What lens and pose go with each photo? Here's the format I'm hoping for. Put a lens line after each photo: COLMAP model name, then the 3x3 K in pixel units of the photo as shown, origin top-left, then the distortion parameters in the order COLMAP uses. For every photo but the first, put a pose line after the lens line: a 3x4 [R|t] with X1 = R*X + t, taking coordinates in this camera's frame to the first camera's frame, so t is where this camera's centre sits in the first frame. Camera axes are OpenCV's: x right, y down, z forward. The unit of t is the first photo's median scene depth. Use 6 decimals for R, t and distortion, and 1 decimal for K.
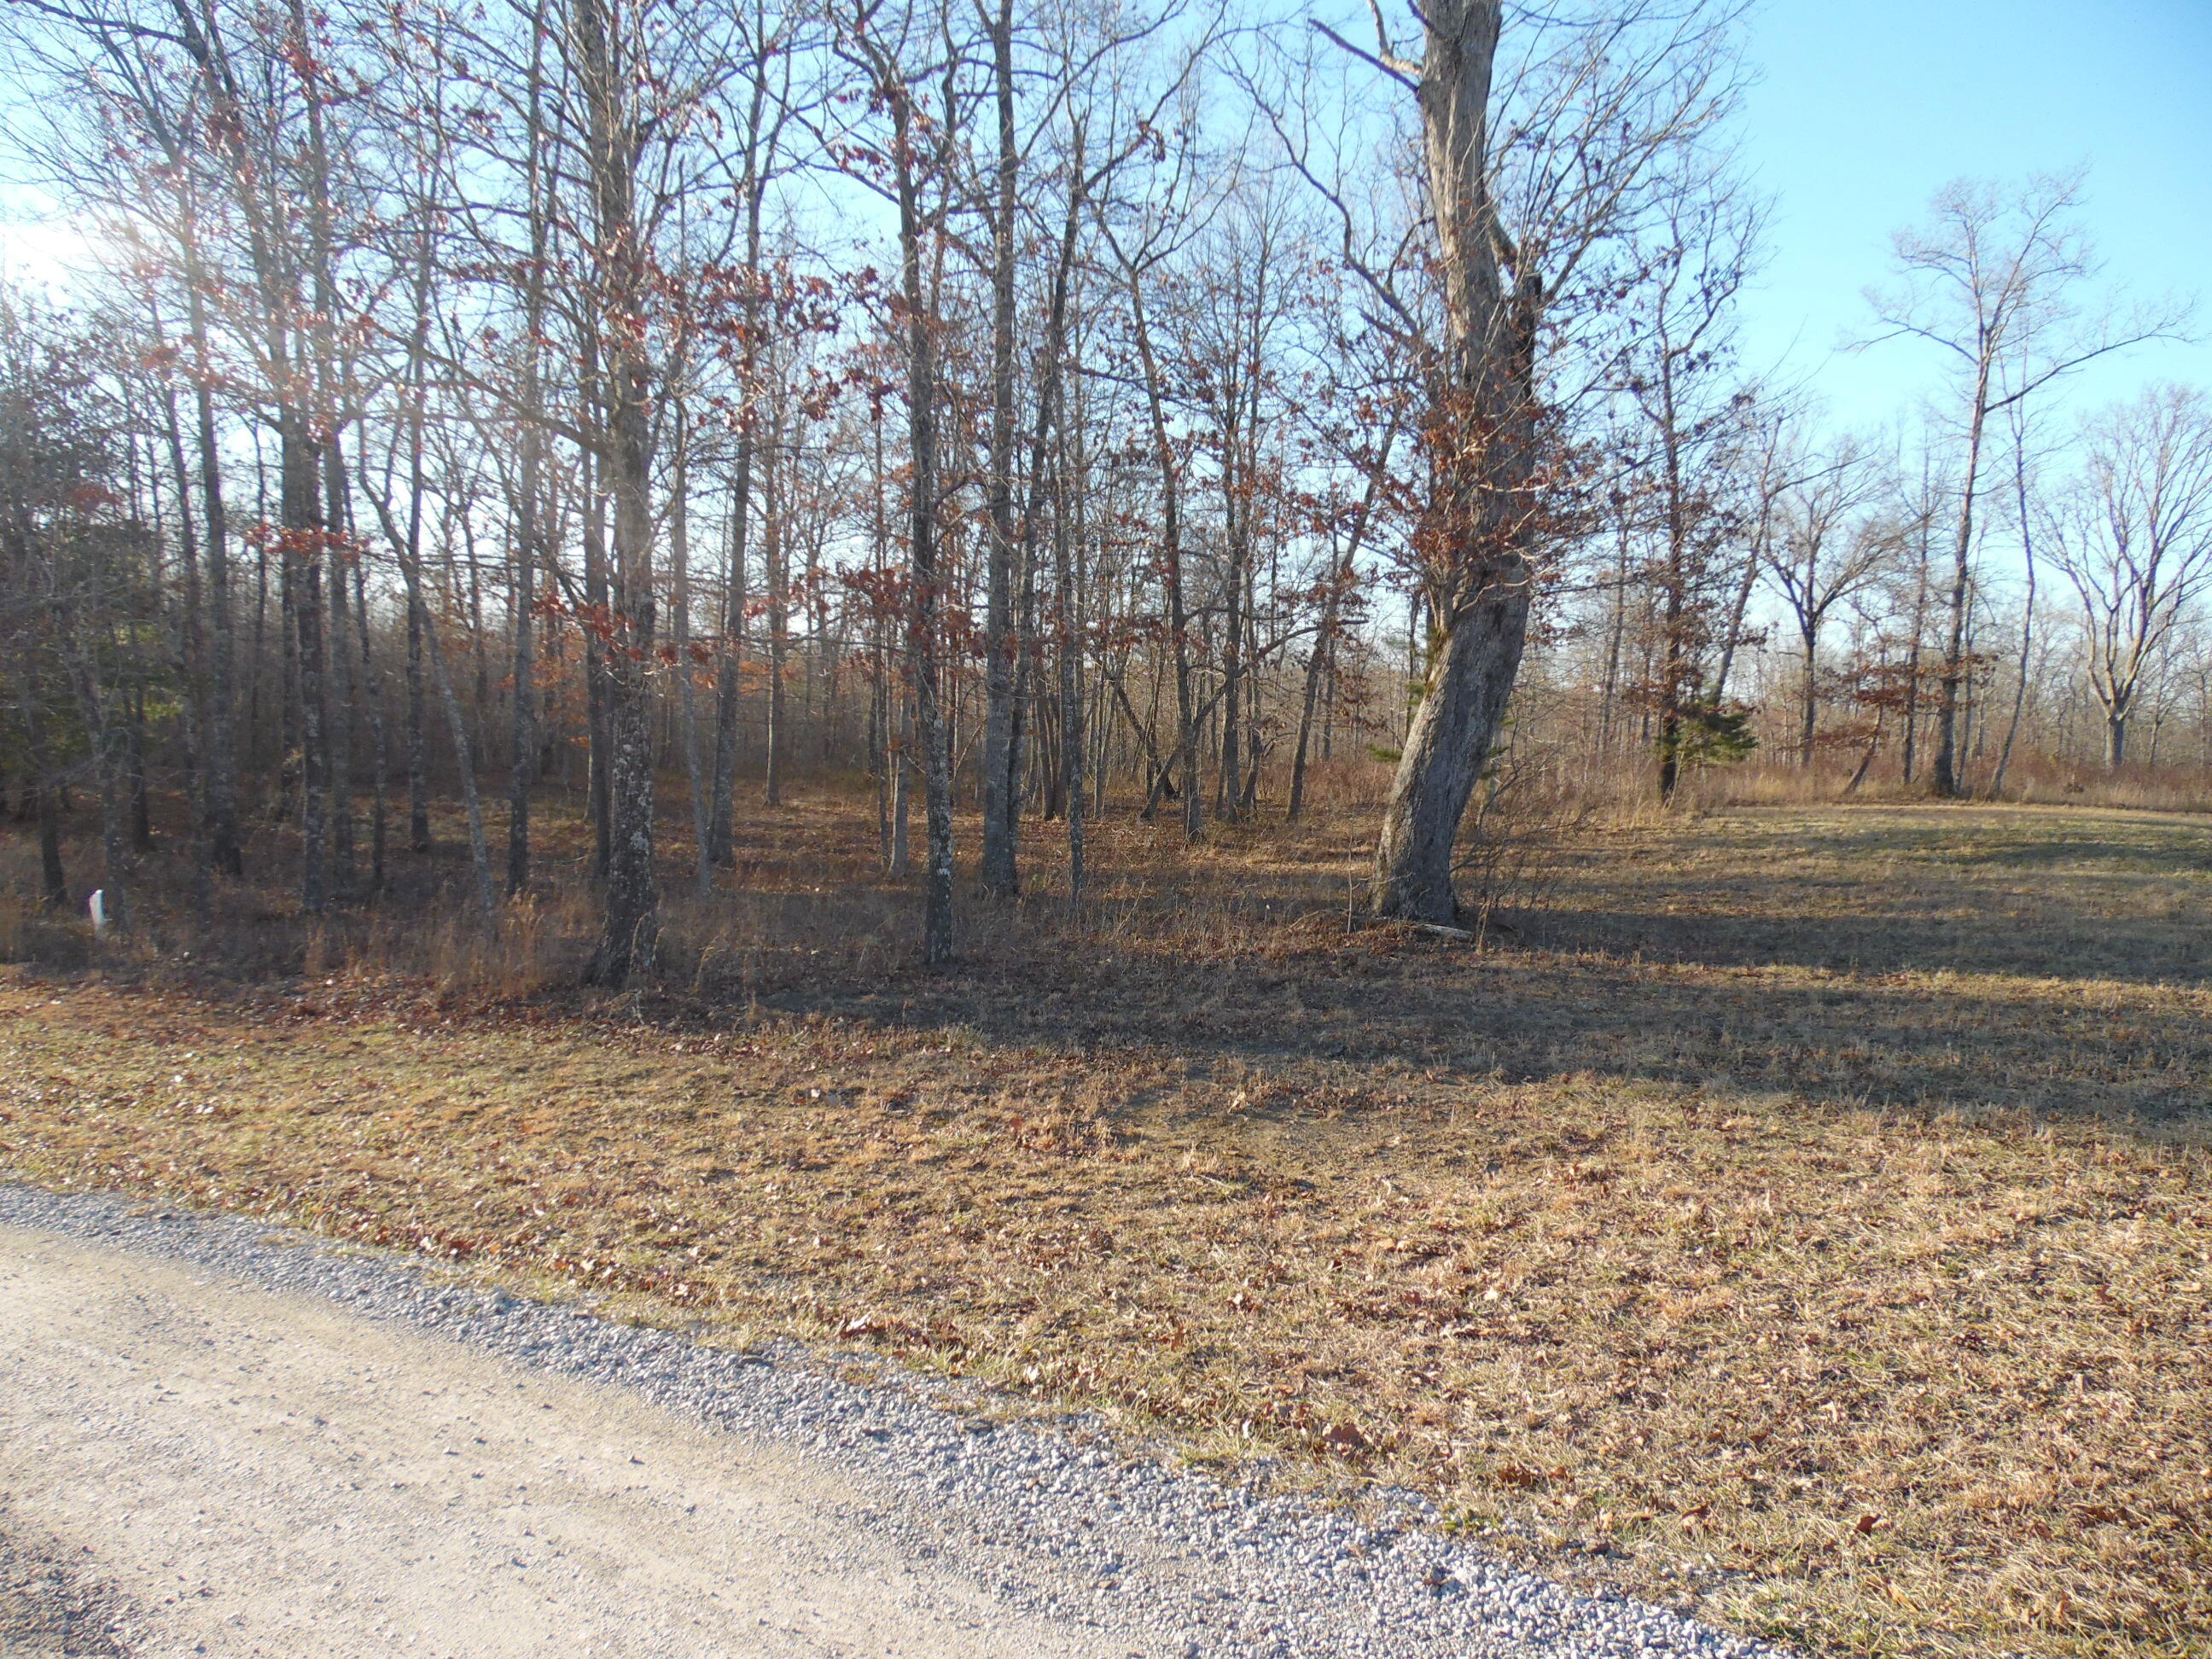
lens RADIAL K [[1623.8, 0, 1103.9], [0, 1623.8, 822.9], [0, 0, 1]] dist [-0.004228, 0.001514]
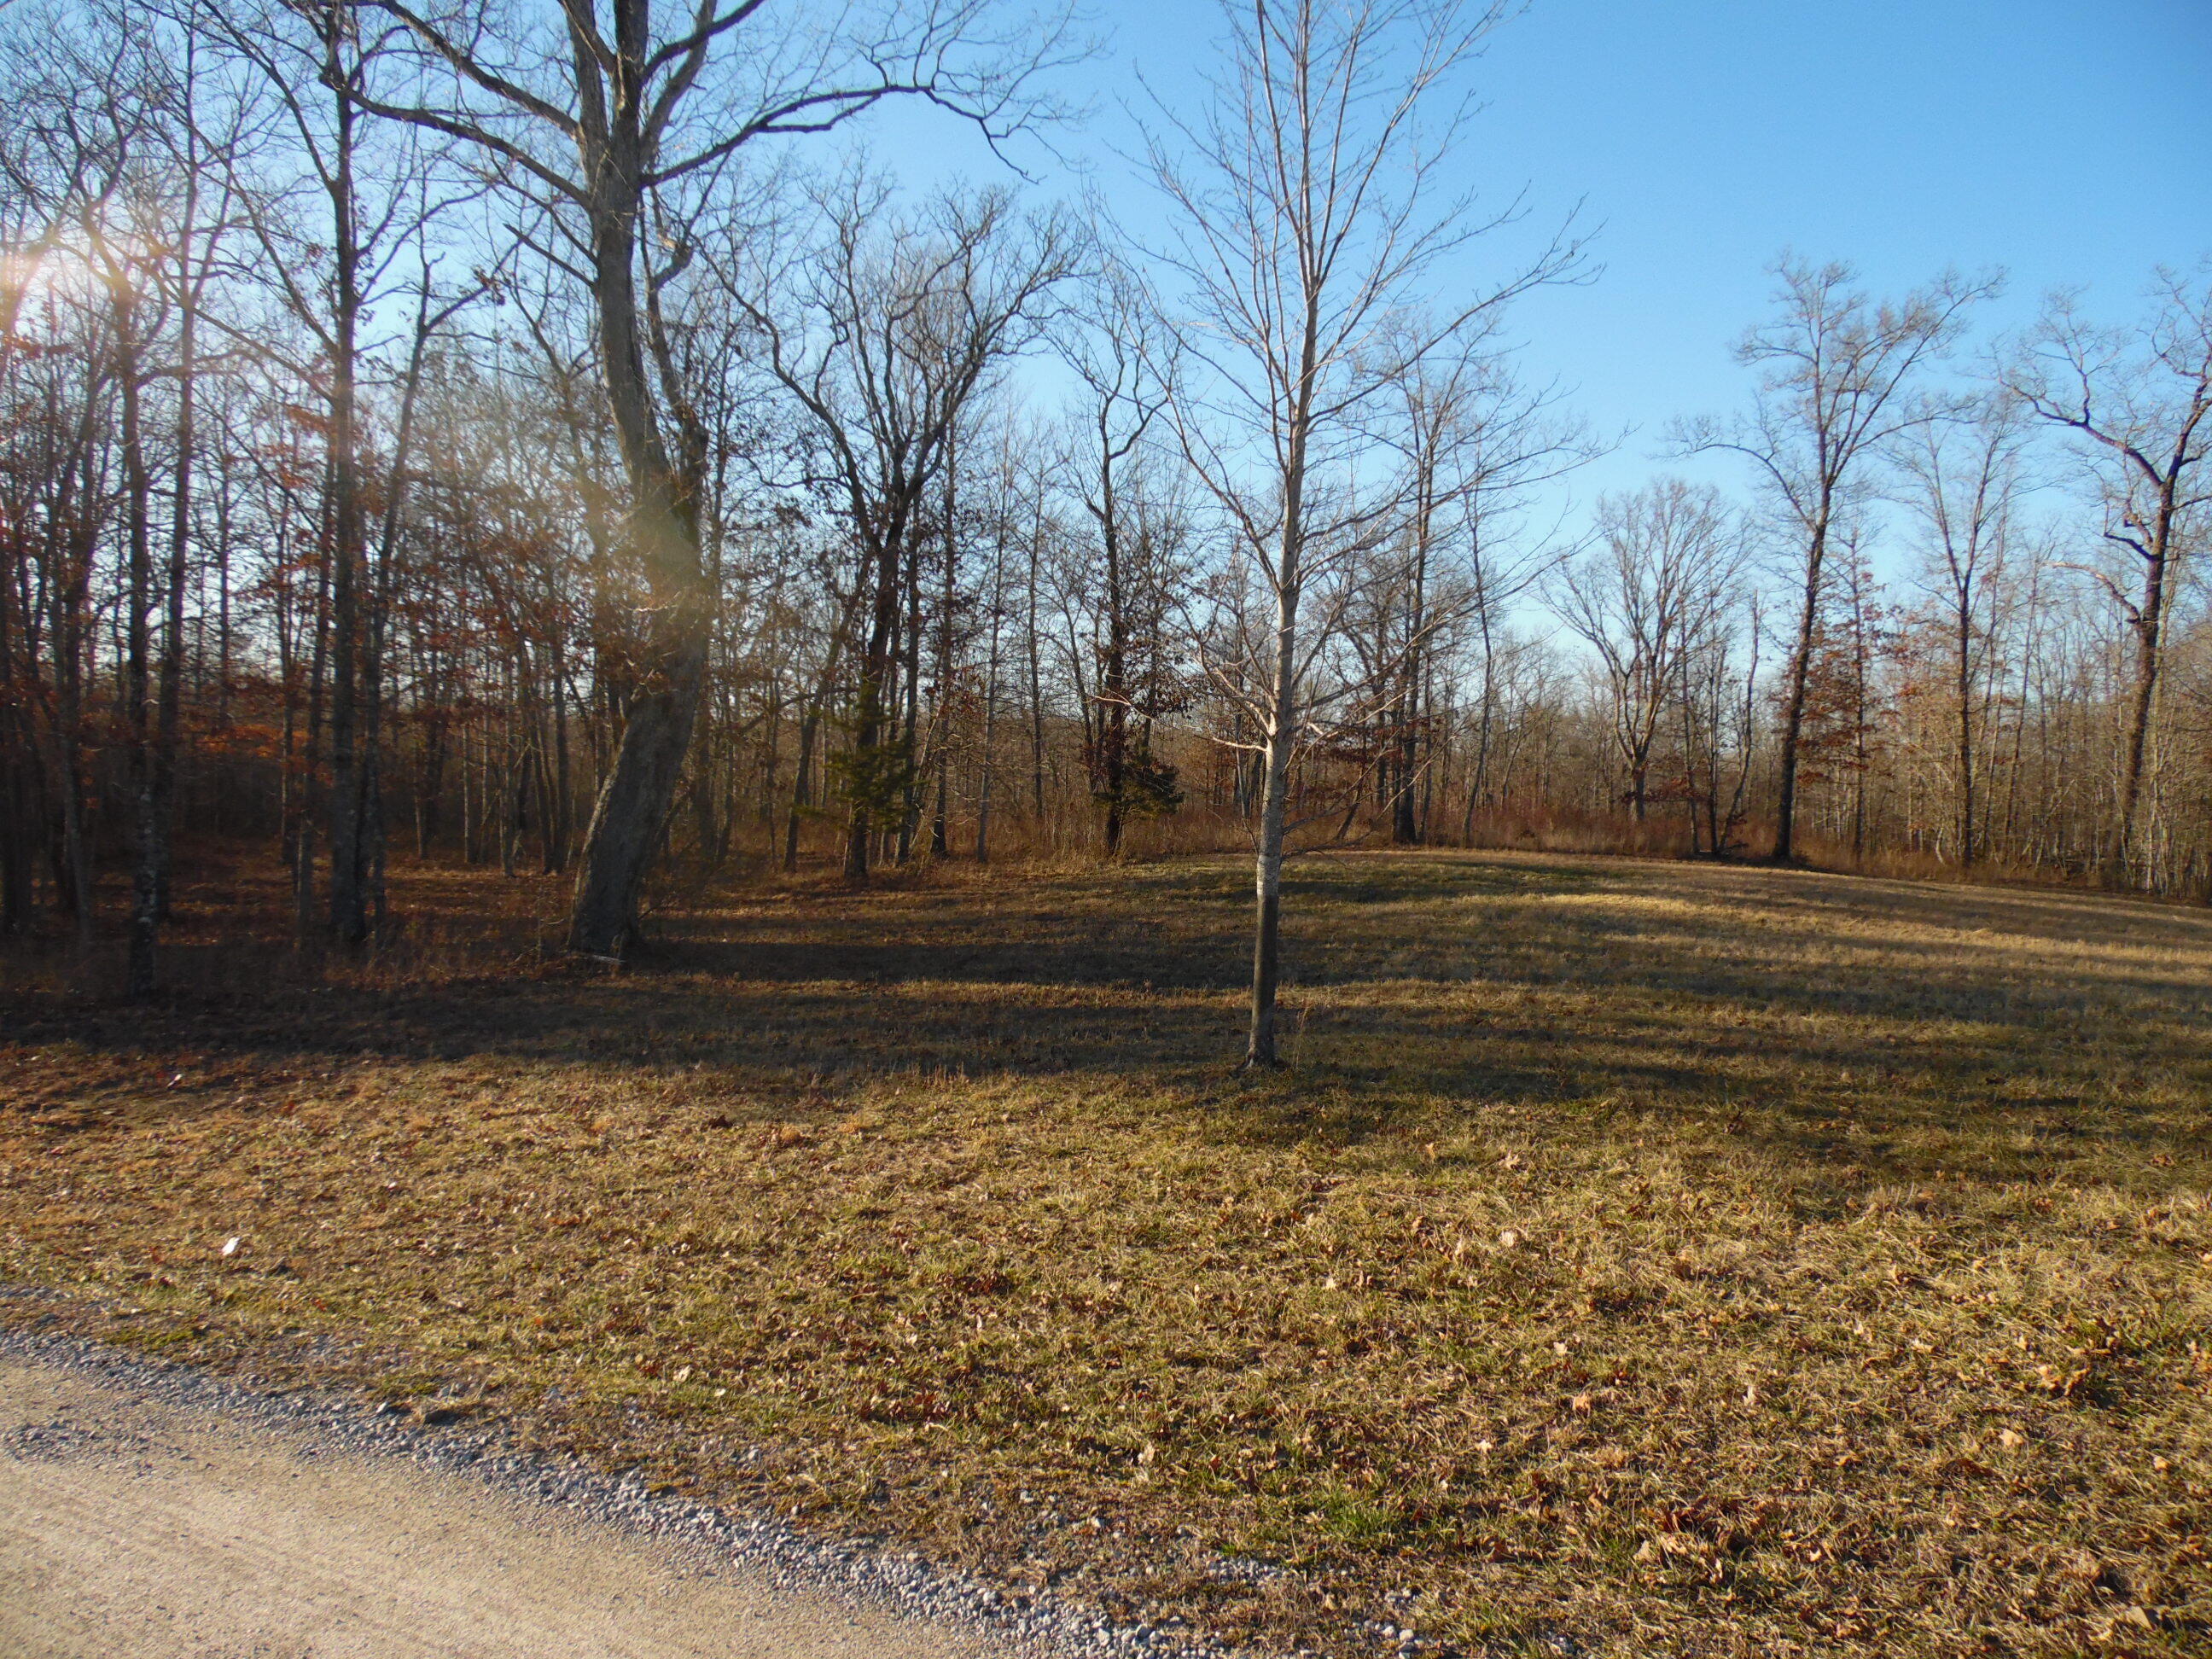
lens RADIAL K [[1623.8, 0, 1107.9], [0, 1623.8, 835.3], [0, 0, 1]] dist [-0.004228, 0.001514]
pose [[0.984820, -0.010131, 0.173280, 0.148321], [0.014060, 0.999671, -0.021459, 0.001130], [-0.173006, 0.023570, 0.984639, -0.116801]]
